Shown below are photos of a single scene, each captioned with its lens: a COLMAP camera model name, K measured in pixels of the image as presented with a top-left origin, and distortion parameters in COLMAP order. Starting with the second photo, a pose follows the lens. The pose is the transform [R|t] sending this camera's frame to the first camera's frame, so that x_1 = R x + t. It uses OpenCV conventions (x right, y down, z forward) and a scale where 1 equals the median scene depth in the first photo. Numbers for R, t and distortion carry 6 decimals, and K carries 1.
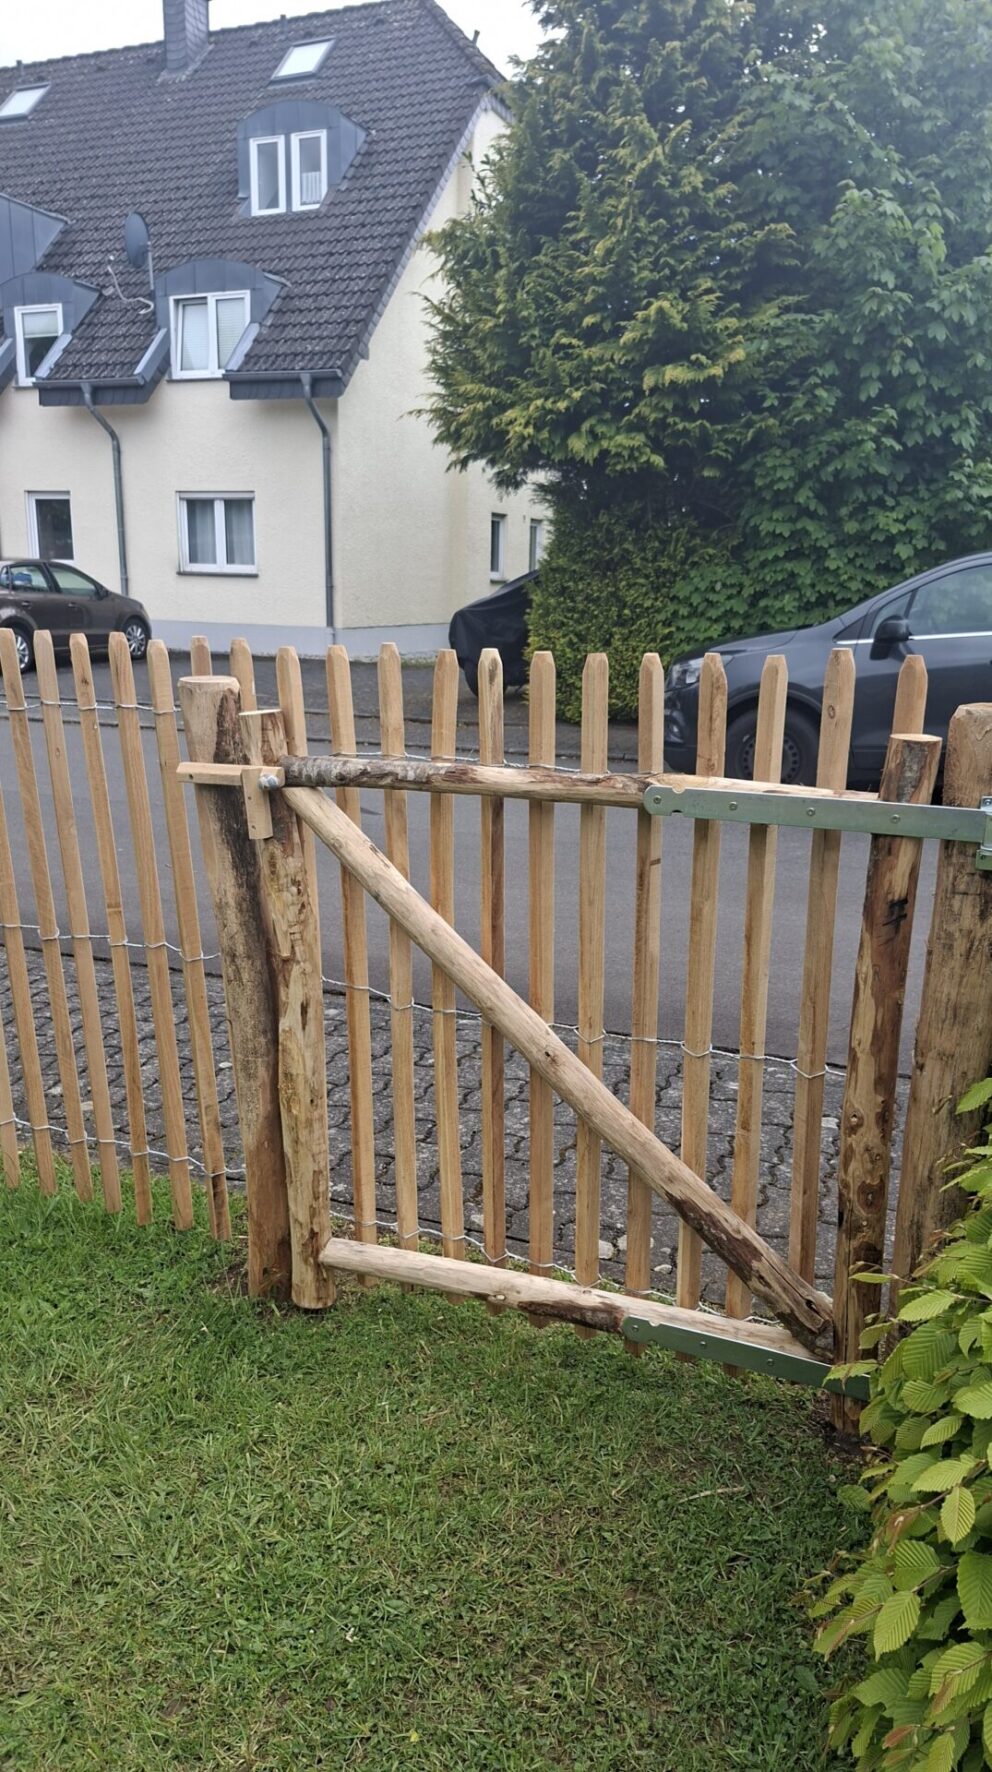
lens RADIAL K [[1209.3, 0, 496.0], [0, 1209.3, 886.0], [0, 0, 1]] dist [0.197687, -0.312708]
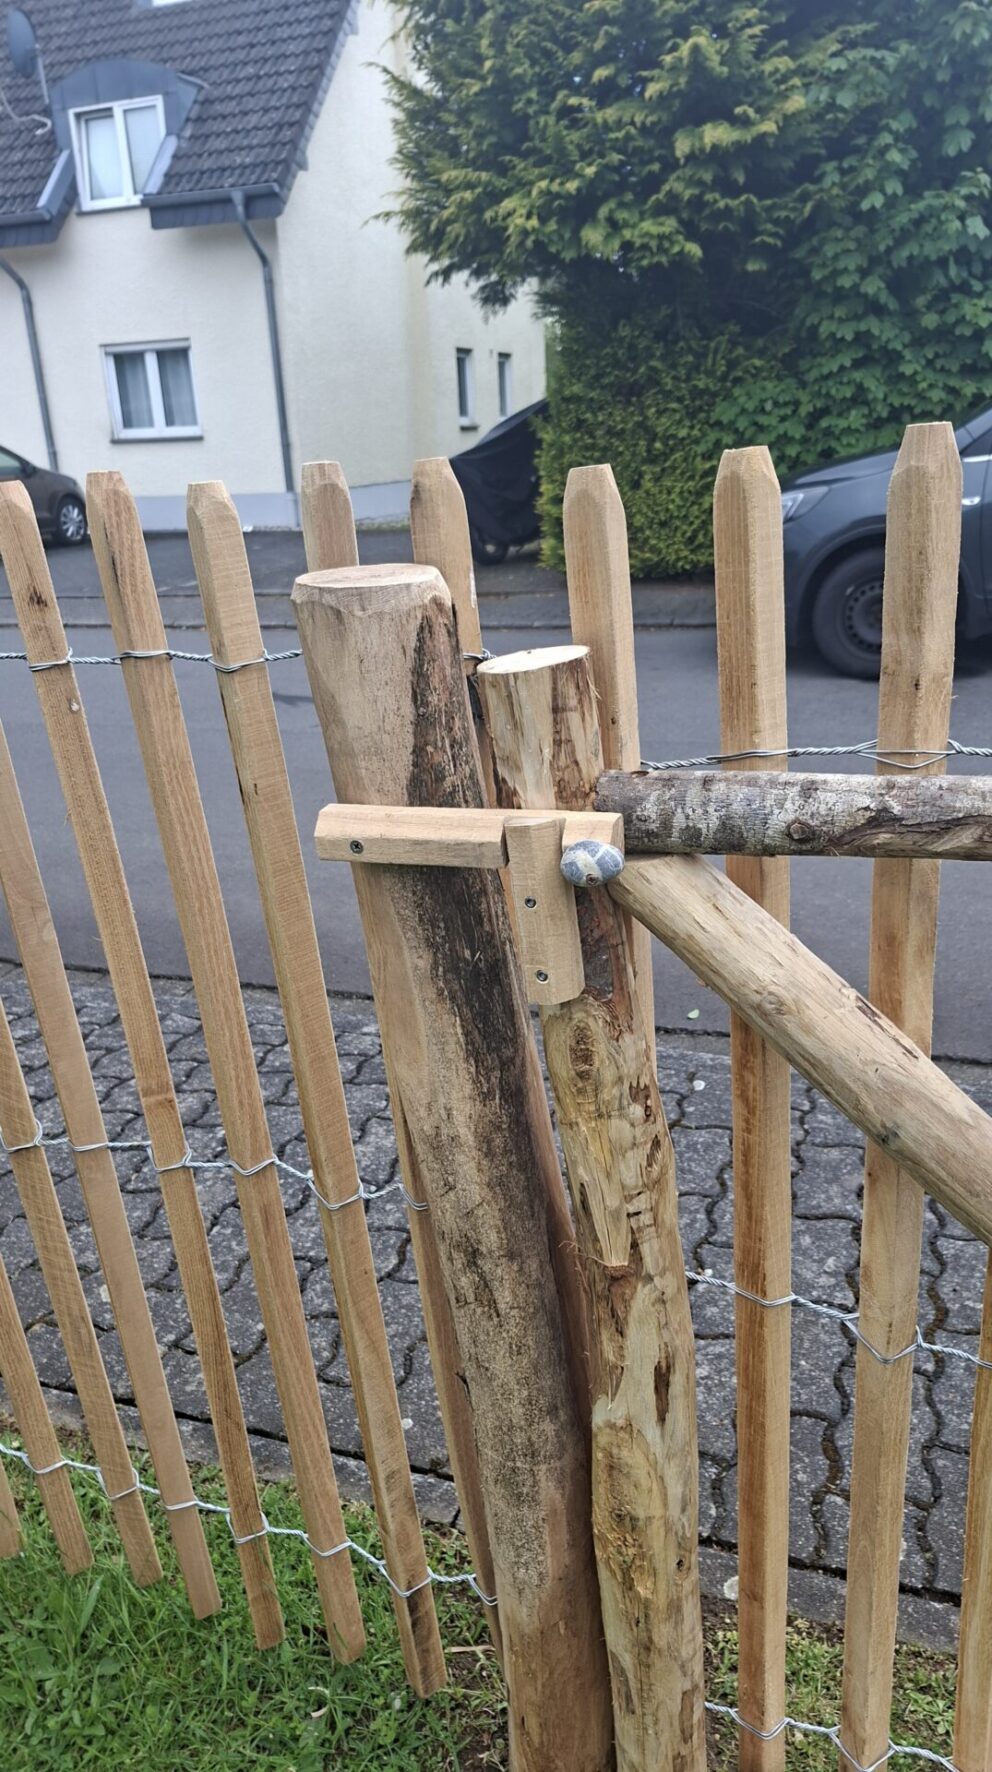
lens RADIAL K [[1179.3, 0, 496.0], [0, 1179.3, 886.0], [0, 0, 1]] dist [0.091256, -0.088276]
pose [[0.996568, -0.077169, 0.029947, -0.055353], [0.073169, 0.990407, 0.117216, -0.029576], [-0.038705, -0.114622, 0.992655, 0.162231]]
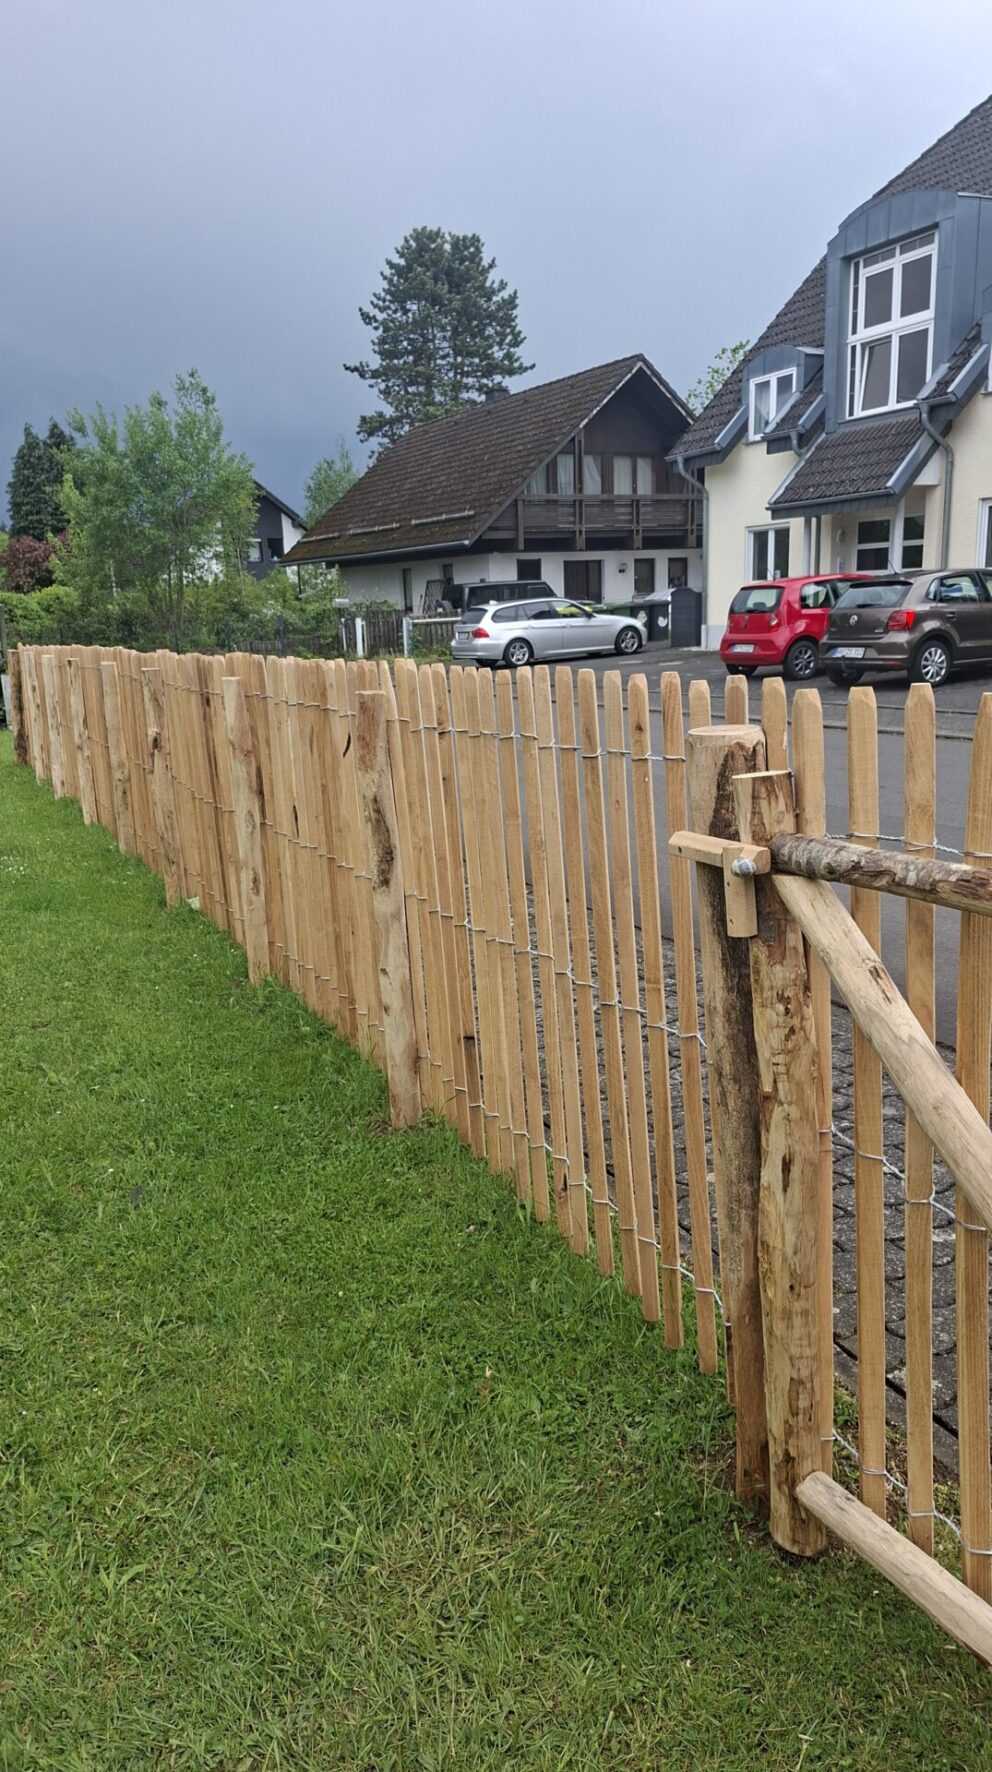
lens RADIAL K [[1221.7, 0, 496.0], [0, 1221.7, 886.0], [0, 0, 1]] dist [0.096052, -0.096375]
pose [[0.737961, 0.104501, -0.666704, 0.052474], [-0.106358, 0.993601, 0.038015, -0.021128], [0.666410, 0.042856, 0.744353, 0.078996]]
